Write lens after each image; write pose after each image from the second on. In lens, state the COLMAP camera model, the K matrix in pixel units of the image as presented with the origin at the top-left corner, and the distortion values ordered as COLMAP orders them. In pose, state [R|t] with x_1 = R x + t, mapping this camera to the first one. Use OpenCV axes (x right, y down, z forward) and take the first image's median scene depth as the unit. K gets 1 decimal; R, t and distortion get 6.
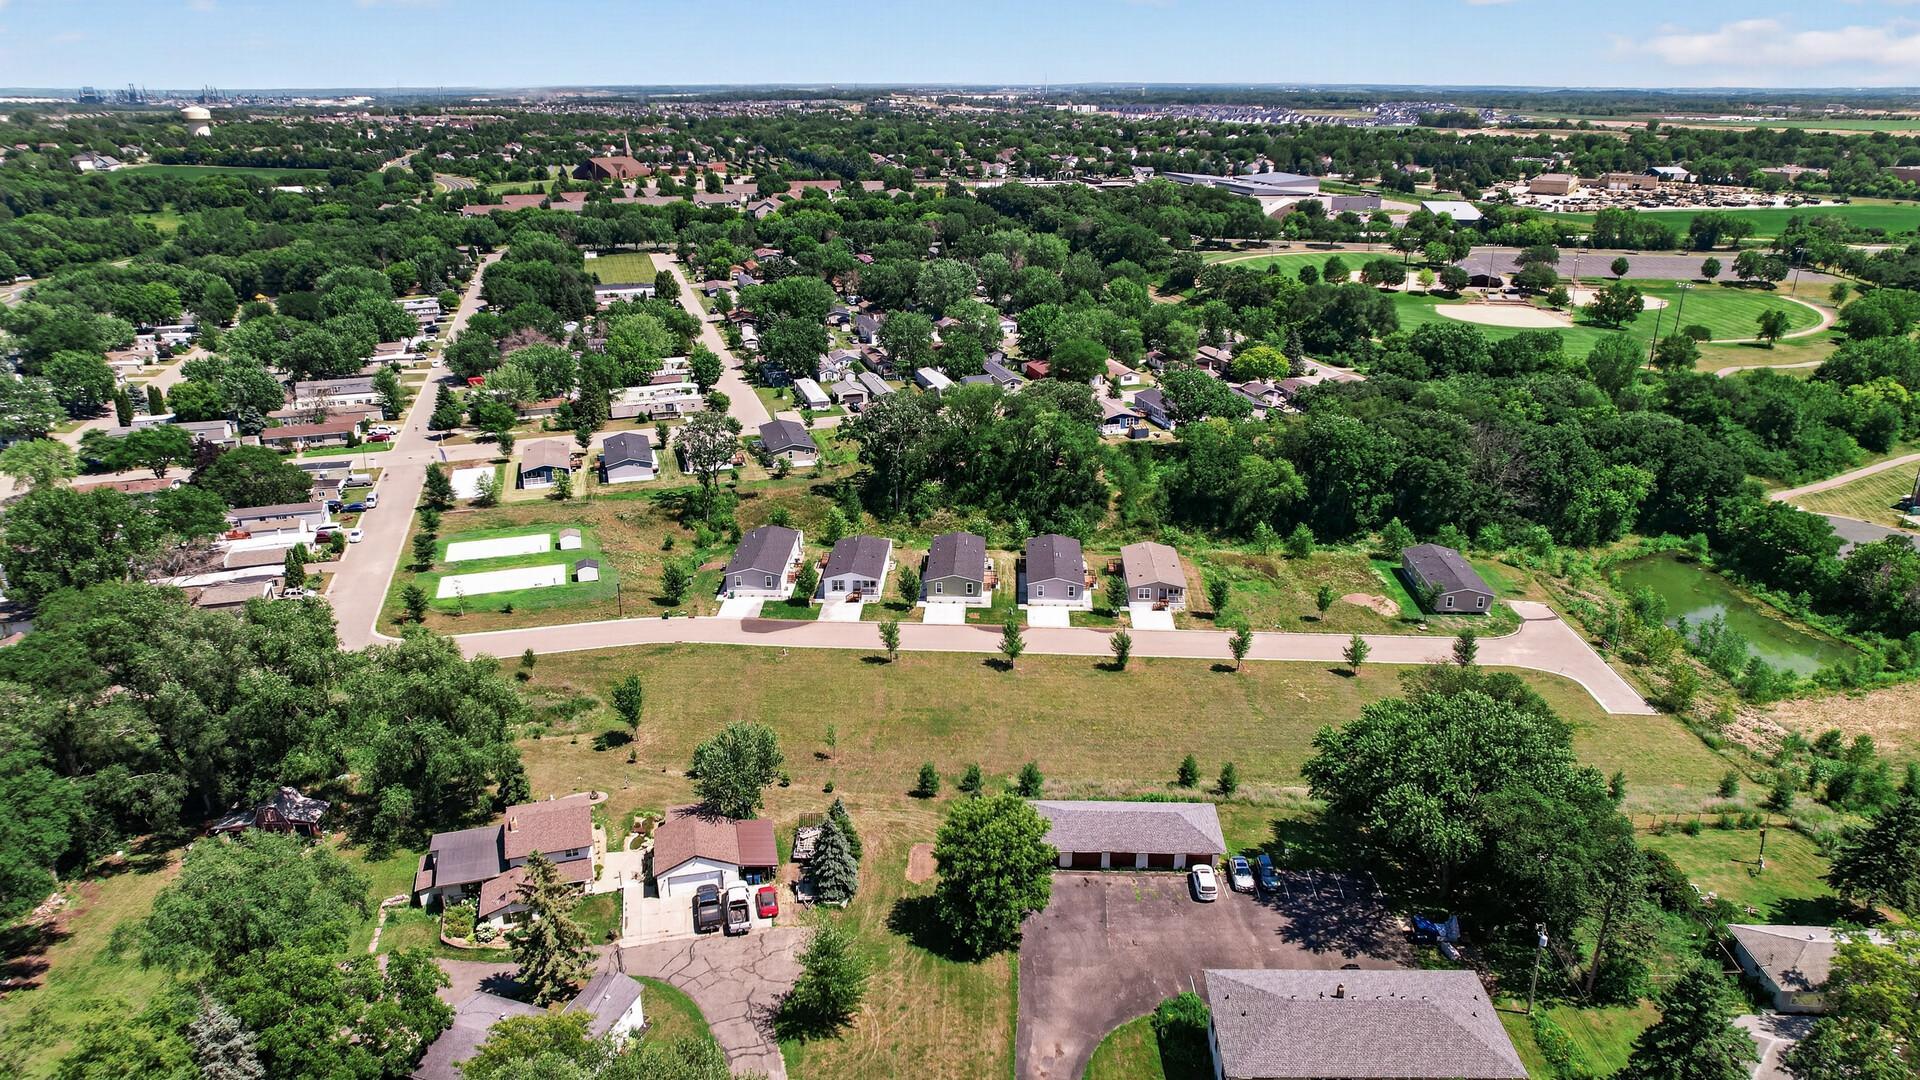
lens RADIAL K [[1243.4, 0, 971.3], [0, 1243.4, 540.9], [0, 0, 1]] dist [-0.078229, 0.073992]
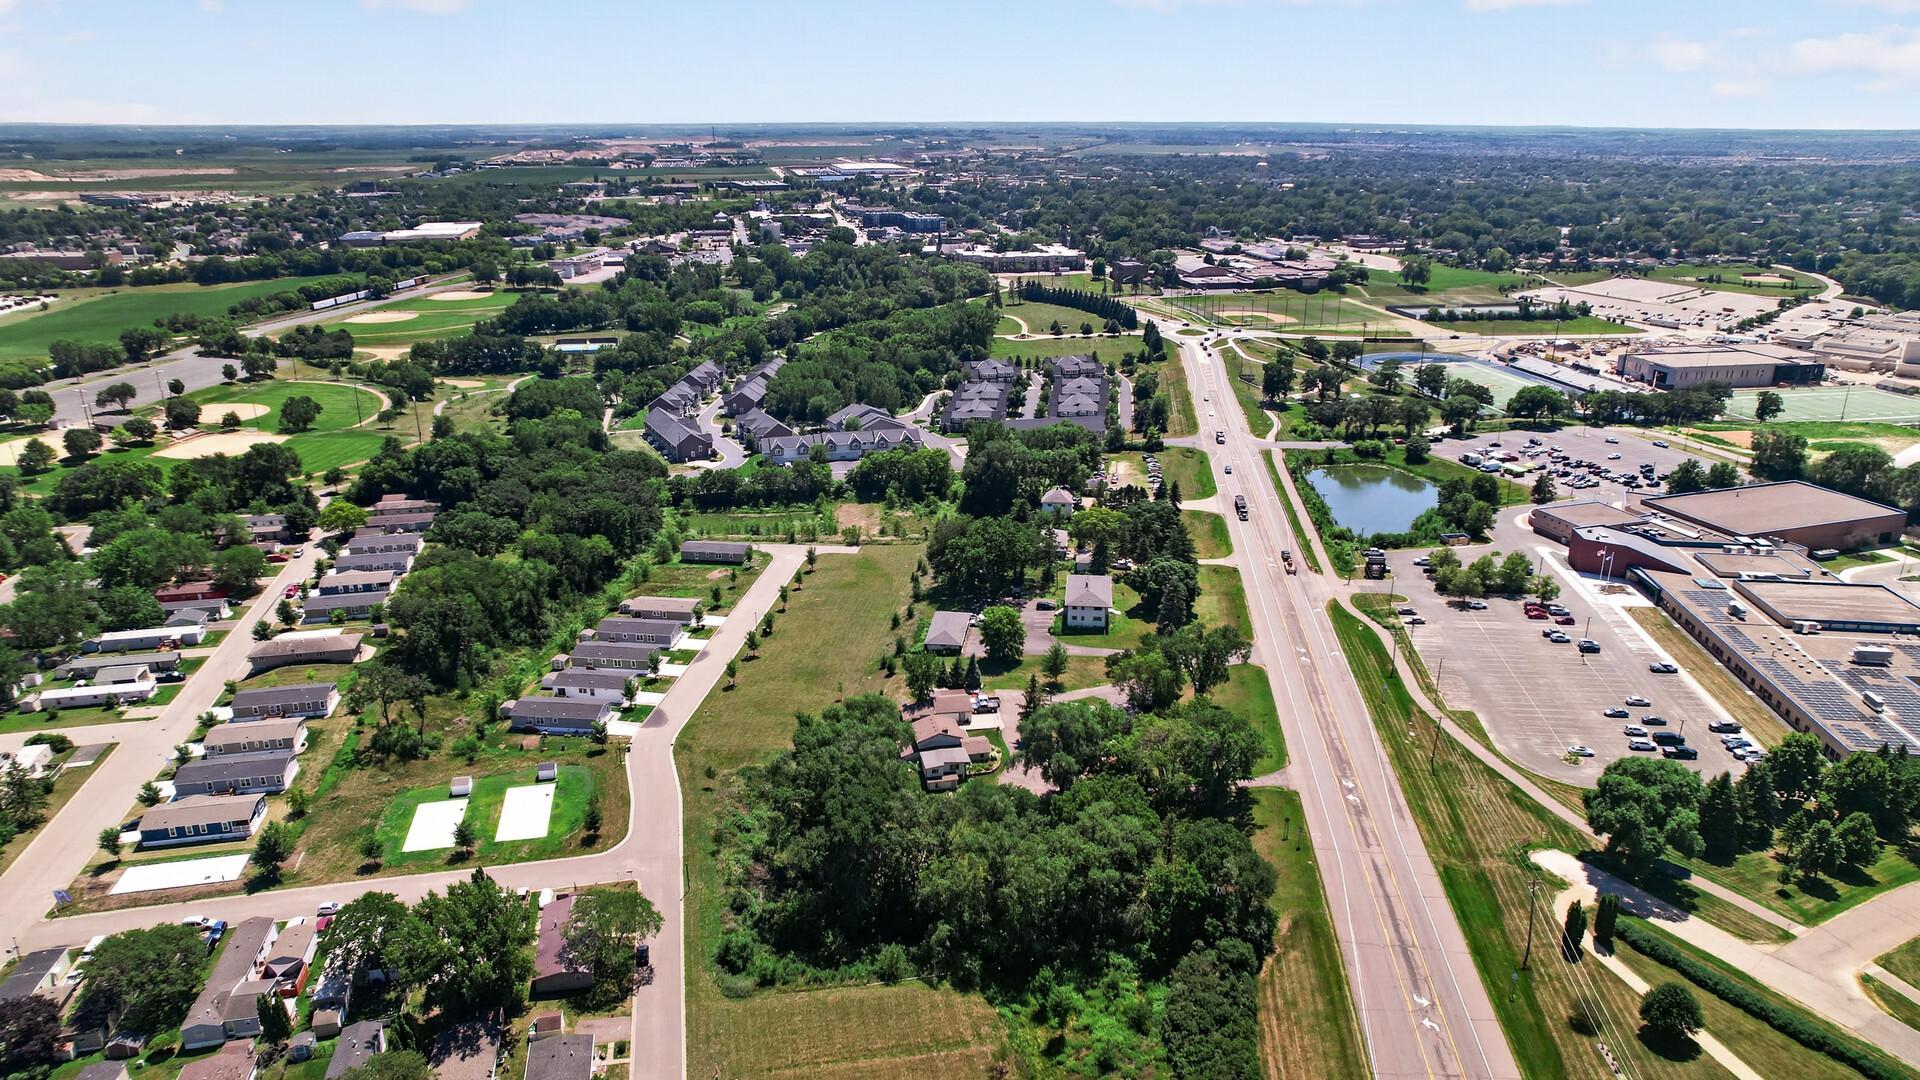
lens RADIAL K [[1242.4, 0, 966.5], [0, 1242.4, 544.6], [0, 0, 1]] dist [-0.063582, 0.055342]
pose [[0.073386, -0.328641, 0.941599, -1.154908], [0.347995, 0.893241, 0.284641, -0.324281], [-0.934620, 0.306783, 0.179917, 0.261740]]
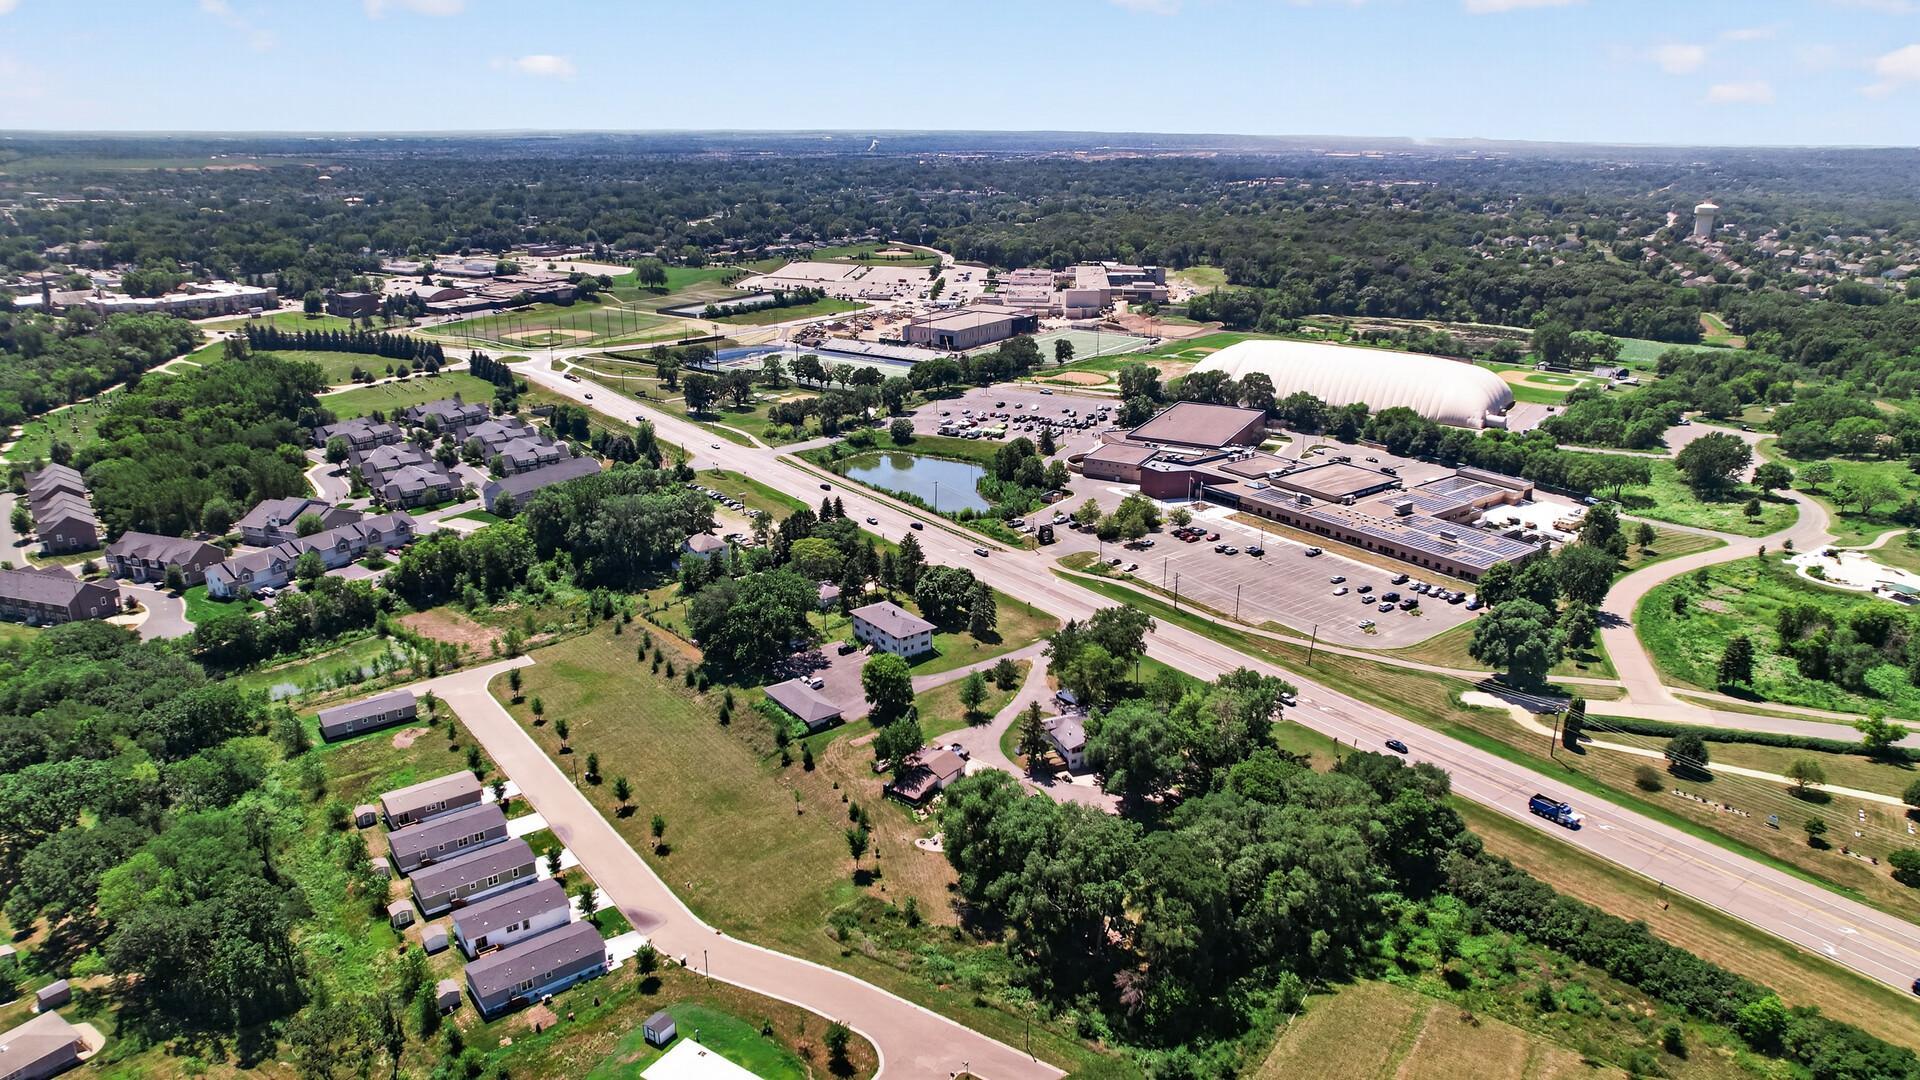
lens RADIAL K [[1243.4, 0, 971.3], [0, 1243.4, 540.9], [0, 0, 1]] dist [-0.078229, 0.073992]
pose [[-0.642460, -0.249049, 0.724720, -0.853736], [0.264790, 0.815319, 0.514919, -0.560675], [-0.719118, 0.522714, -0.457864, 0.892309]]
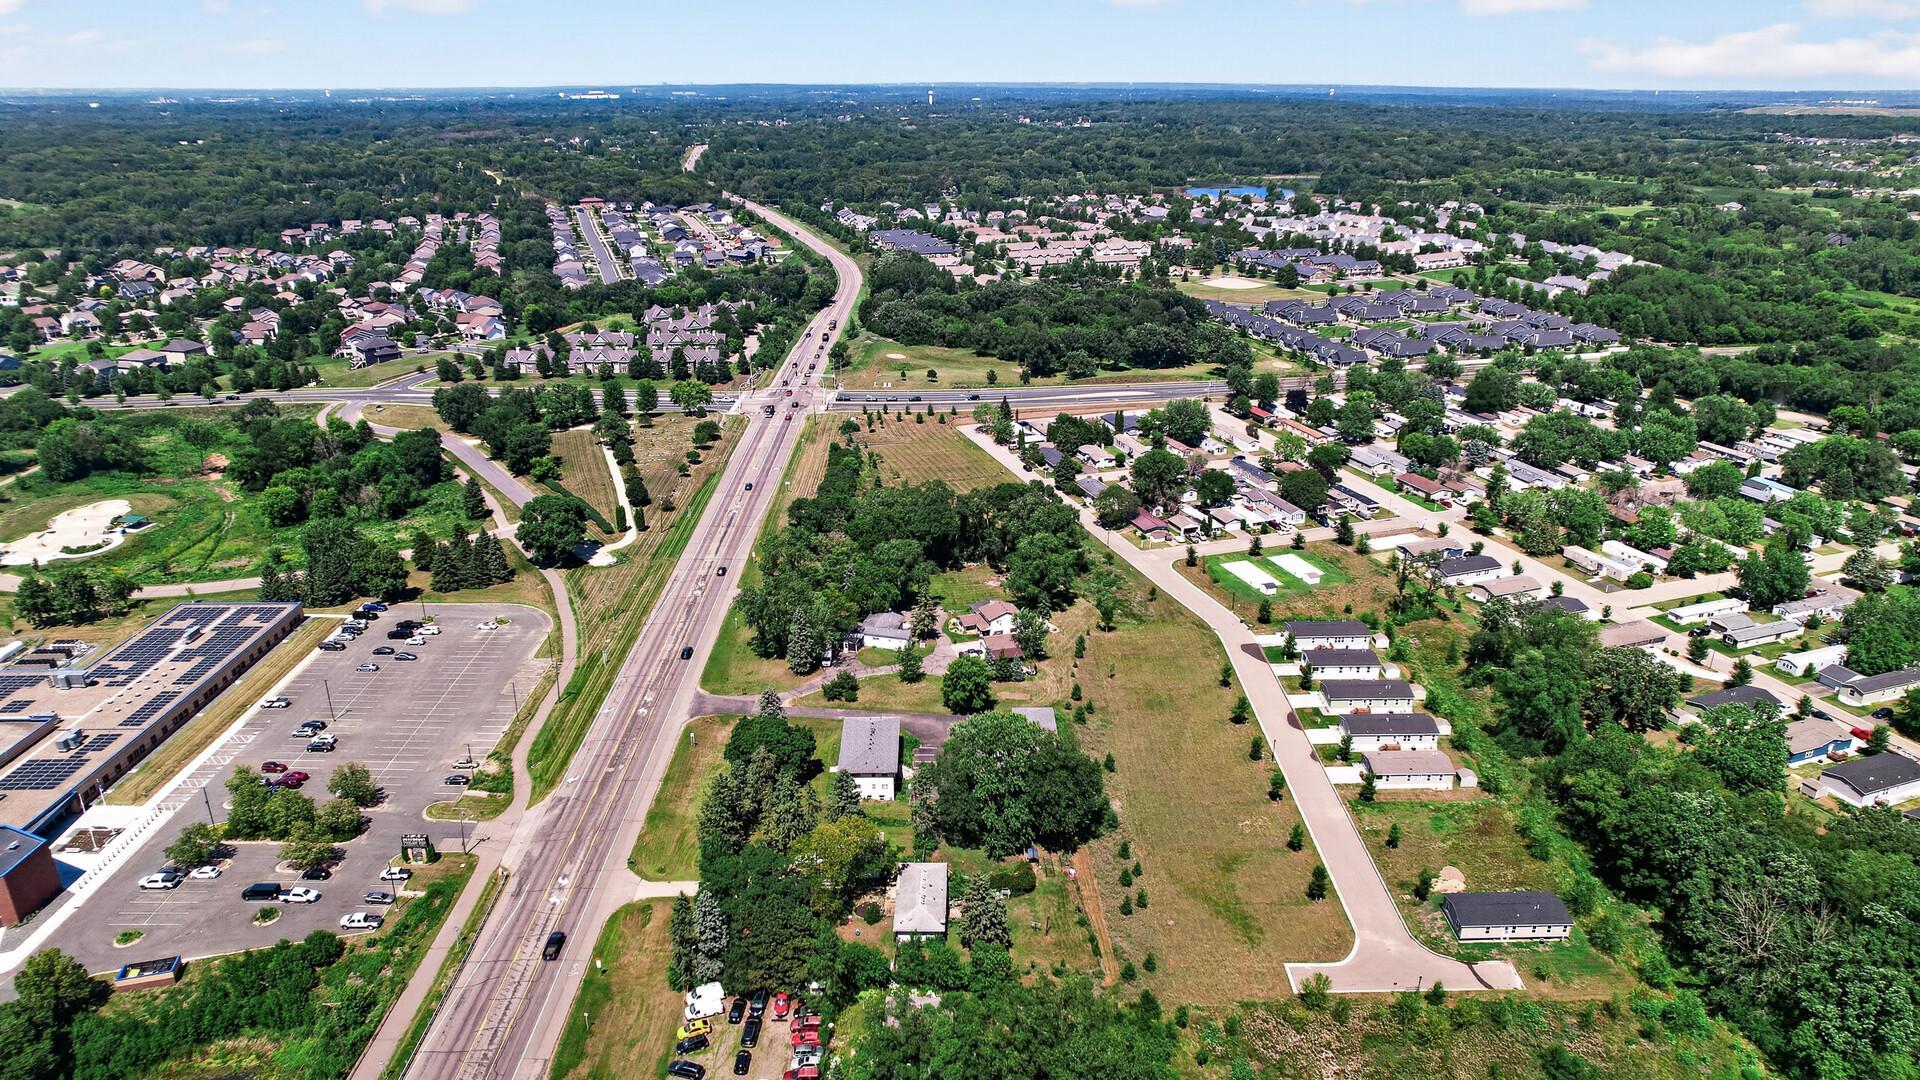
lens RADIAL K [[1228.6, 0, 968.5], [0, 1228.6, 550.7], [0, 0, 1]] dist [-0.053445, 0.026043]
pose [[0.055725, 0.365261, -0.929236, 1.051523], [-0.355559, 0.876929, 0.323378, -0.361570], [0.932991, 0.312378, 0.178738, 0.235581]]
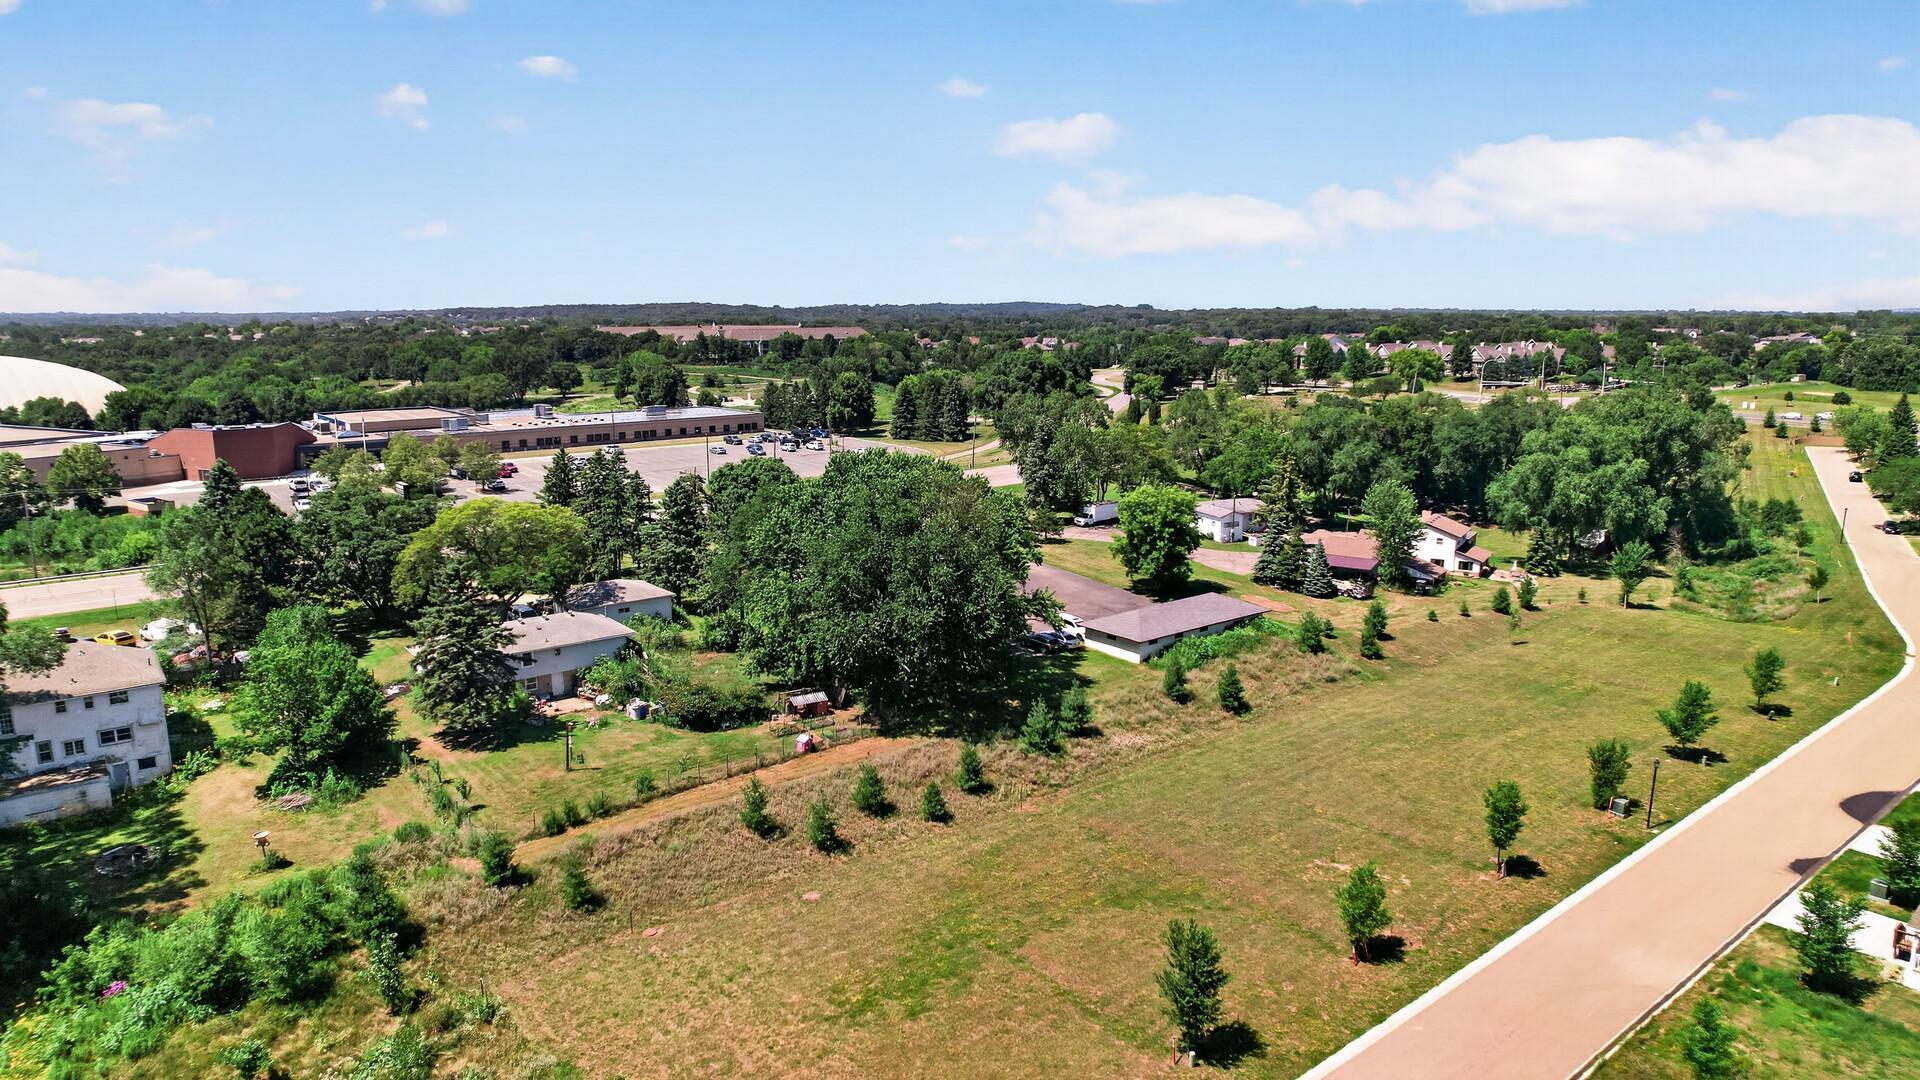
lens RADIAL K [[1227.3, 0, 971.1], [0, 1227.3, 570.5], [0, 0, 1]] dist [-0.071878, 0.069919]
pose [[-0.753818, 0.145090, -0.640865, 0.489678], [-0.225639, 0.858851, 0.459850, -0.125405], [0.617127, 0.491247, -0.614680, 0.821258]]
